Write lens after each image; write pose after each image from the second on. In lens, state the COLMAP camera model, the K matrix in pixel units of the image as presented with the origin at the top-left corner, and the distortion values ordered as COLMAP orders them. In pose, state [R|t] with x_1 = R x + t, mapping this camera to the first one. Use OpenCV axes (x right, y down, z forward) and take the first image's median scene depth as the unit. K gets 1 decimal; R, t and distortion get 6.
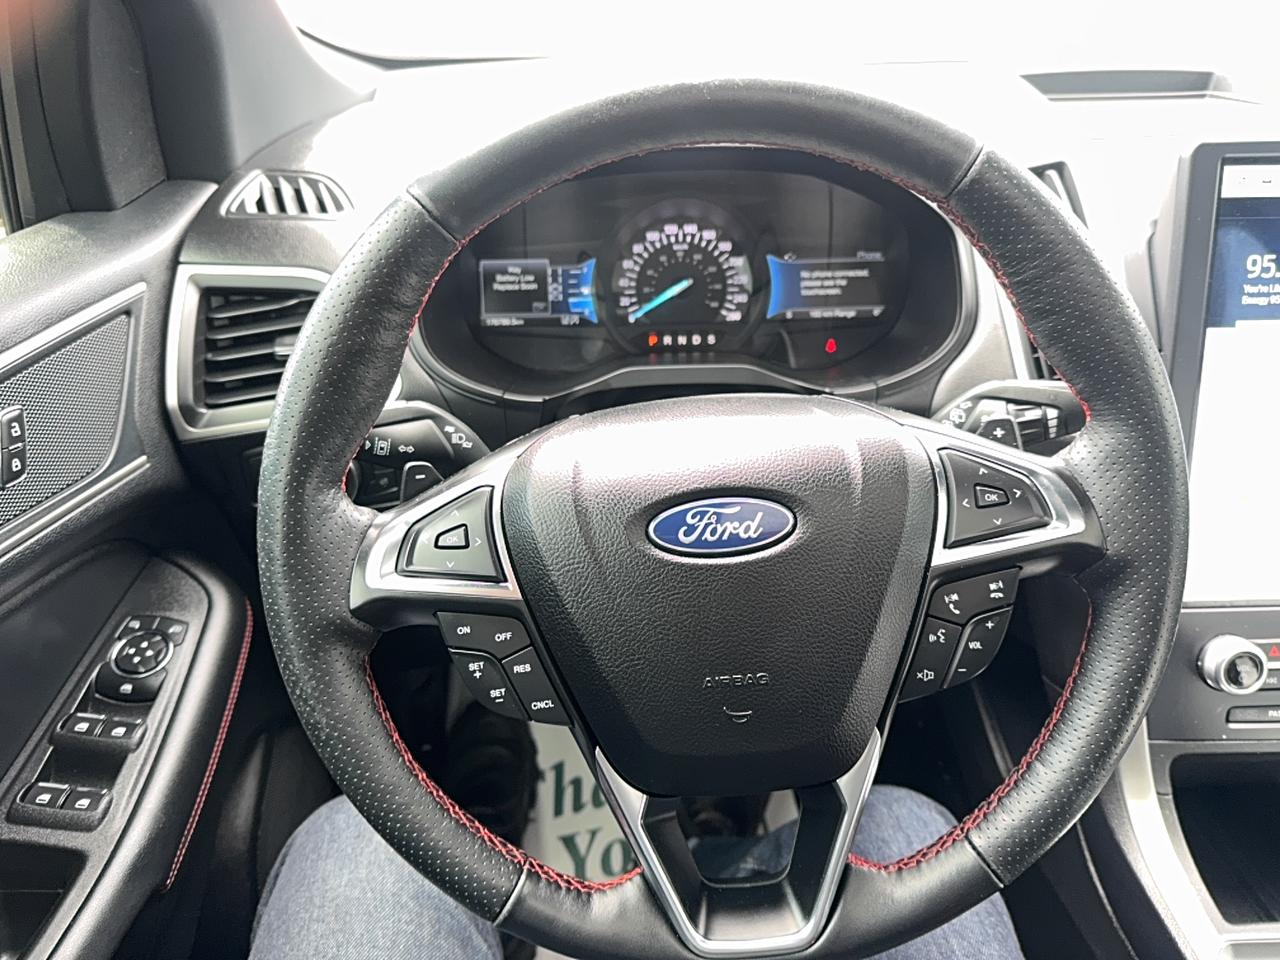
lens RADIAL K [[901.4, 0, 640.0], [0, 901.4, 480.0], [0, 0, 1]] dist [0.038100, -0.067390]
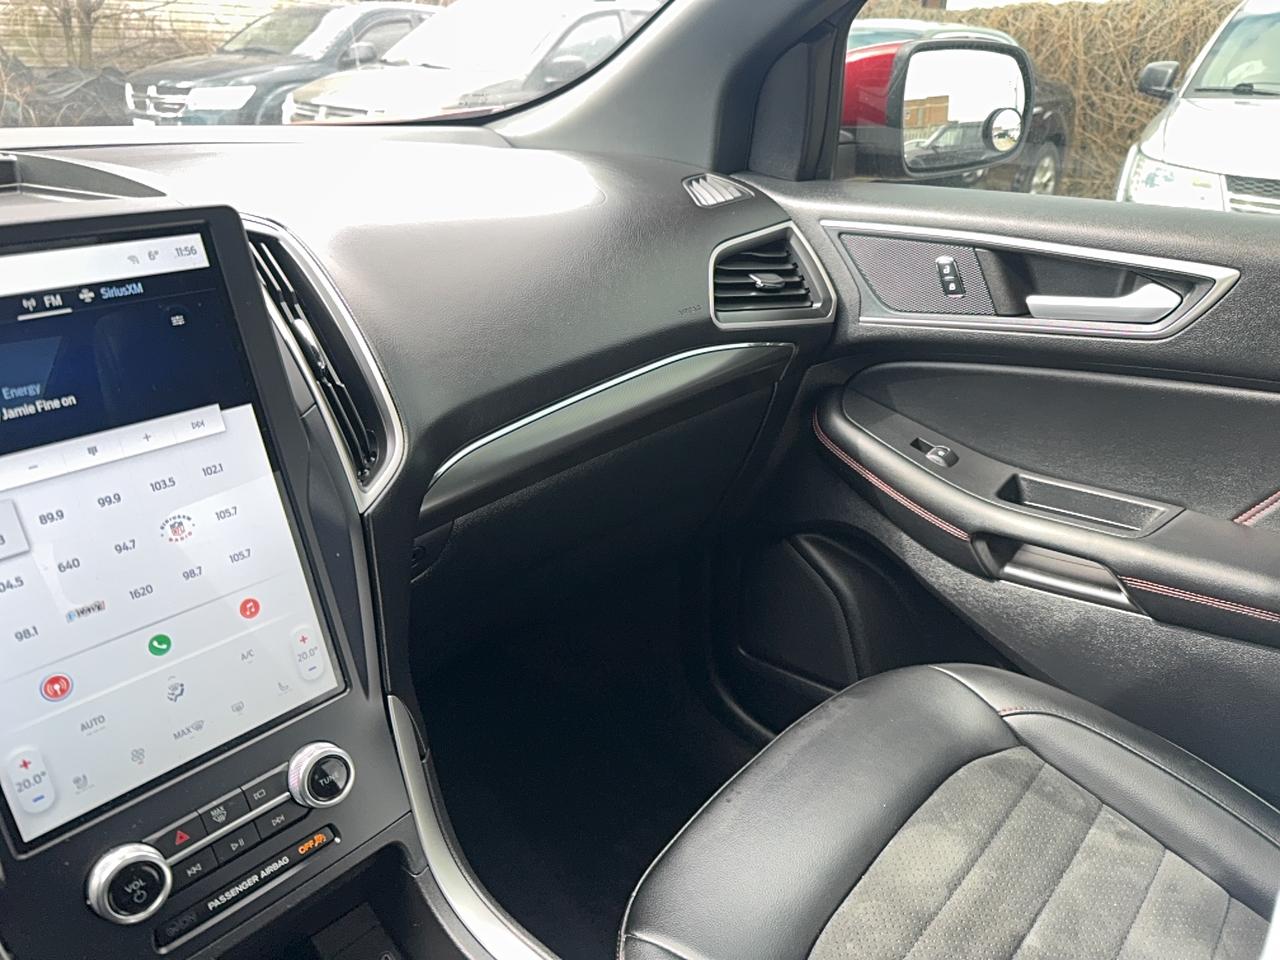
lens RADIAL K [[901.4, 0, 640.0], [0, 901.4, 480.0], [0, 0, 1]] dist [0.038100, -0.067390]
pose [[0.679182, -0.274154, 0.680847, 0.555939], [0.339520, 0.939760, 0.039720, -0.002996], [-0.650722, 0.204183, 0.731348, 0.078605]]
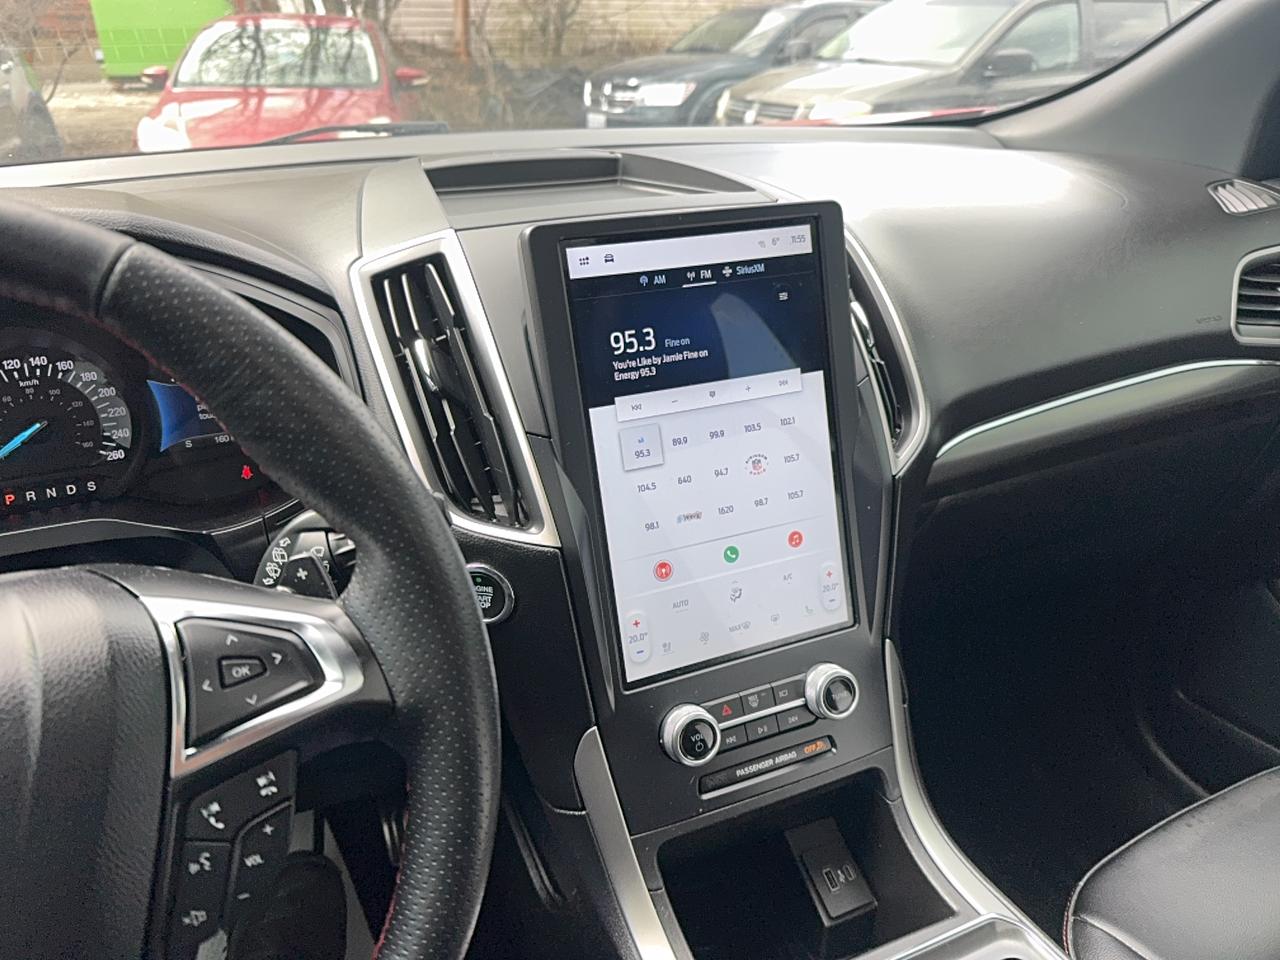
lens RADIAL K [[890.4, 0, 630.9], [0, 890.4, 479.2], [0, 0, 1]] dist [0.116399, -0.197503]
pose [[0.920994, -0.157333, 0.356393, 0.310434], [0.190878, 0.979732, -0.060758, -0.022830], [-0.339611, 0.123985, 0.932358, 0.077738]]
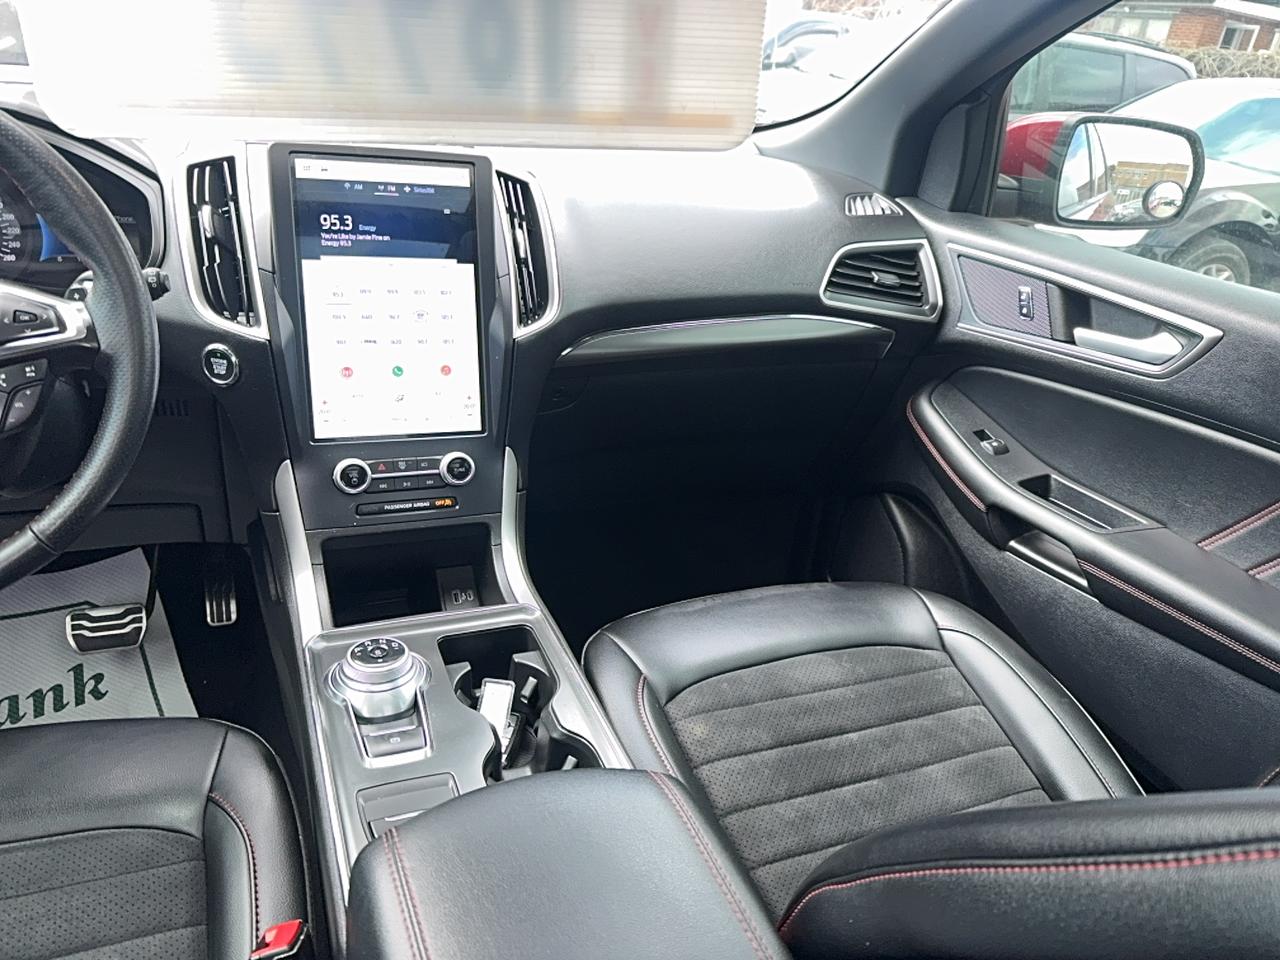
lens RADIAL K [[889.9, 0, 646.2], [0, 889.9, 490.9], [0, 0, 1]] dist [-0.001732, -0.013066]
pose [[0.915901, -0.058953, 0.397051, 0.541422], [0.074073, 0.996991, -0.022839, 0.326000], [-0.394510, 0.050329, 0.917512, -0.674962]]
